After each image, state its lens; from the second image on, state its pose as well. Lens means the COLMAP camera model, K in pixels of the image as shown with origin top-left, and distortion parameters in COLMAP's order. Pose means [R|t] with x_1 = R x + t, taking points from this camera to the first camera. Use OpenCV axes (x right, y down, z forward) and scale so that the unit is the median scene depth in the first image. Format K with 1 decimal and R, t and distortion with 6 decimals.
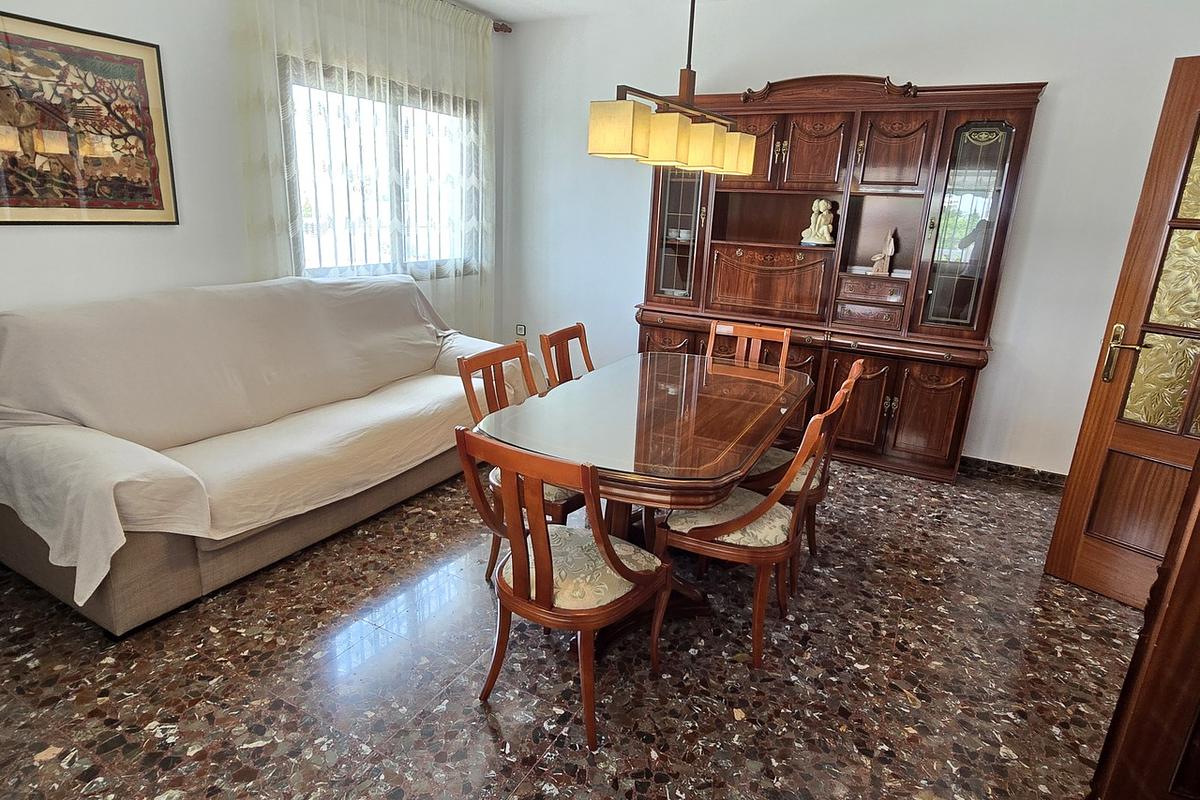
lens RADIAL K [[666.7, 0, 594.1], [0, 666.7, 396.0], [0, 0, 1]] dist [-0.000308, -0.003633]
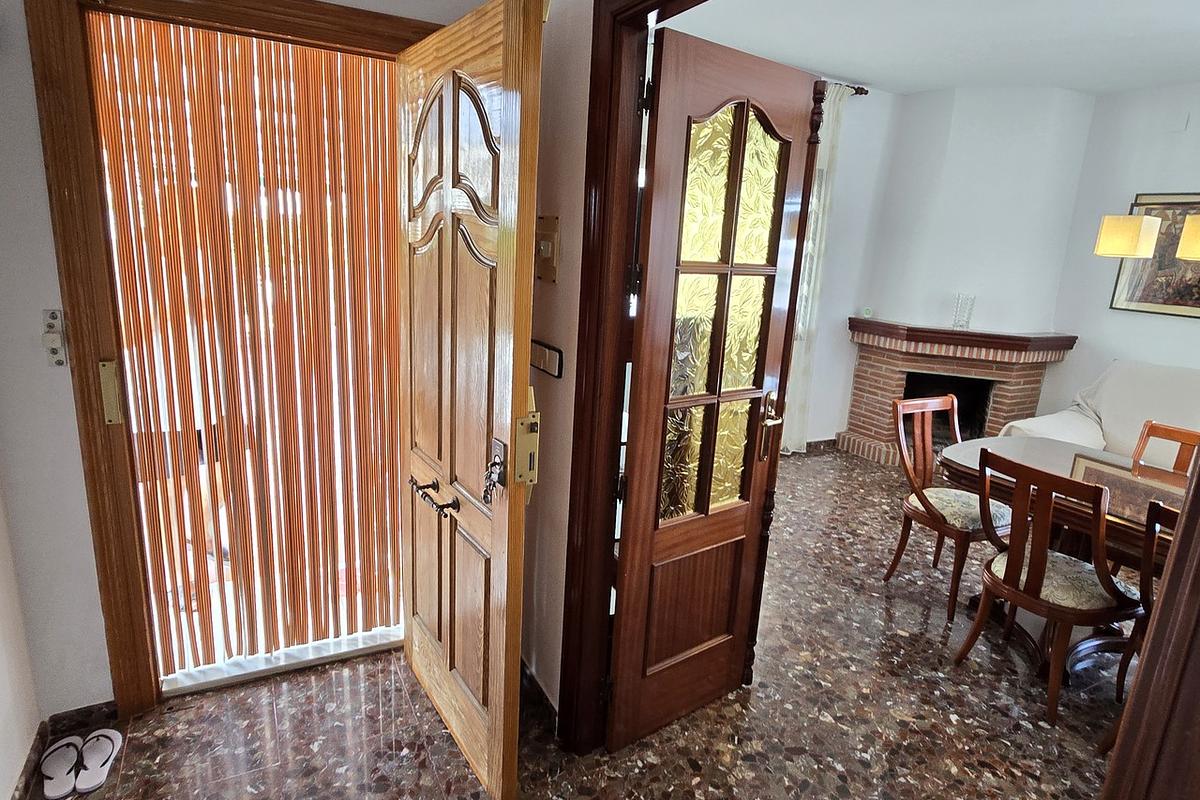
lens RADIAL K [[666.7, 0, 594.1], [0, 666.7, 396.0], [0, 0, 1]] dist [-0.000308, -0.003633]
pose [[-0.554182, 0.115264, -0.824377, 1.145503], [-0.308149, 0.891596, 0.331813, -0.159049], [0.773257, 0.437916, -0.458588, 0.629276]]
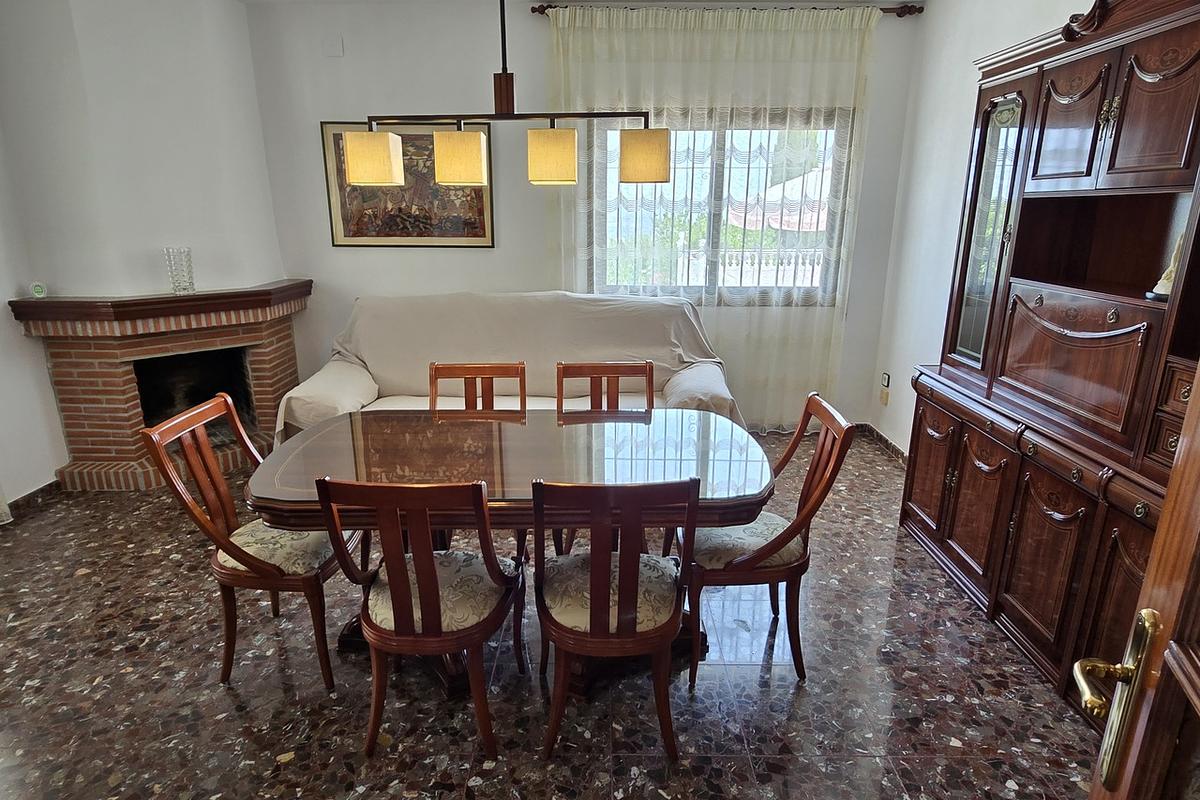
lens RADIAL K [[666.7, 0, 594.1], [0, 666.7, 396.0], [0, 0, 1]] dist [-0.000308, -0.003633]
pose [[0.471324, 0.196035, -0.859898, 0.783328], [-0.225242, 0.969408, 0.097542, -0.149404], [0.852713, 0.147712, 0.501061, 0.560486]]
